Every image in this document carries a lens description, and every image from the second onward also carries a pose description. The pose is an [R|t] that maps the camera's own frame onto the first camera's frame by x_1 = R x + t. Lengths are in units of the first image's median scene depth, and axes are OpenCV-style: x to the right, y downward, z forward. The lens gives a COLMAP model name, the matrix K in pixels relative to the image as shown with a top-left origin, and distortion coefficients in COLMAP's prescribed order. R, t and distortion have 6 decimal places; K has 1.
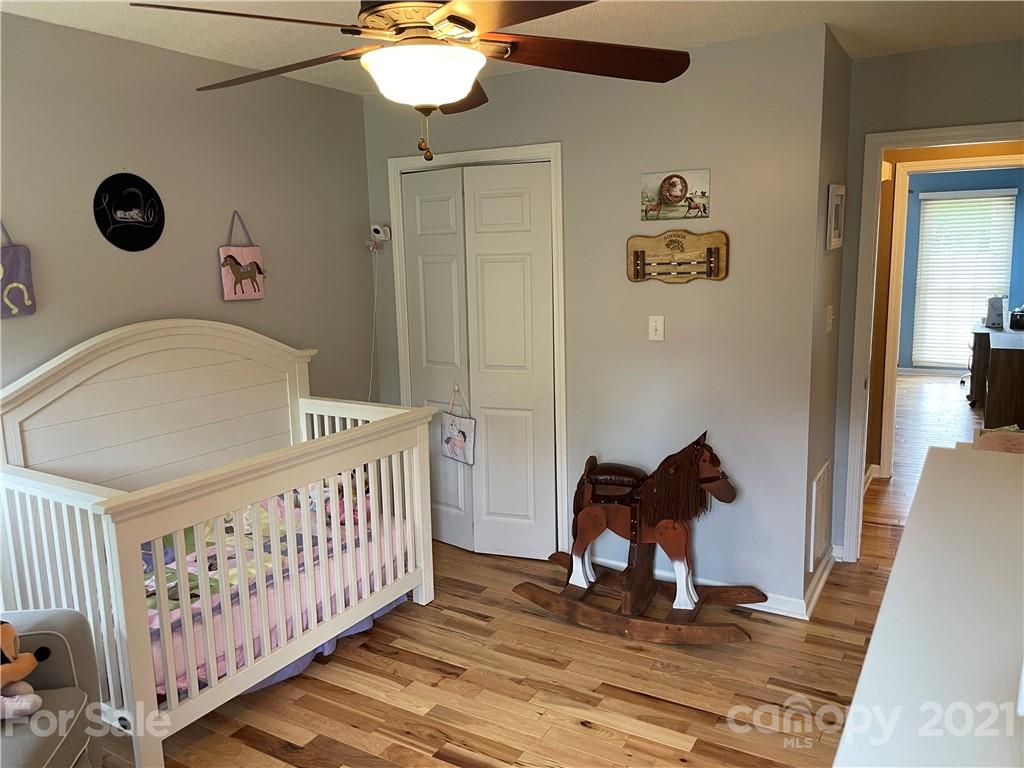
lens RADIAL K [[782.7, 0, 517.7], [0, 782.7, 379.0], [0, 0, 1]] dist [0.080757, -0.100604]
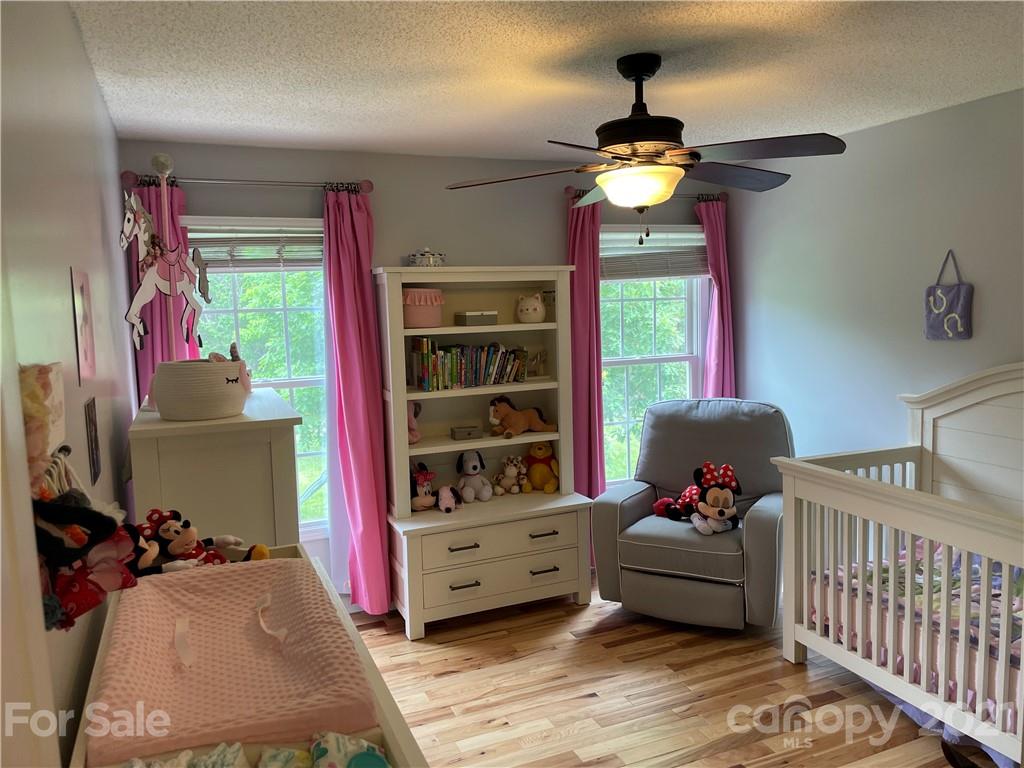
lens RADIAL K [[782.7, 0, 517.3], [0, 782.7, 385.2], [0, 0, 1]] dist [0.080757, -0.100604]
pose [[-0.600530, 0.126081, -0.789599, 1.670814], [-0.088464, 0.970952, 0.222321, -0.471317], [0.794693, 0.203362, -0.571932, 2.445811]]
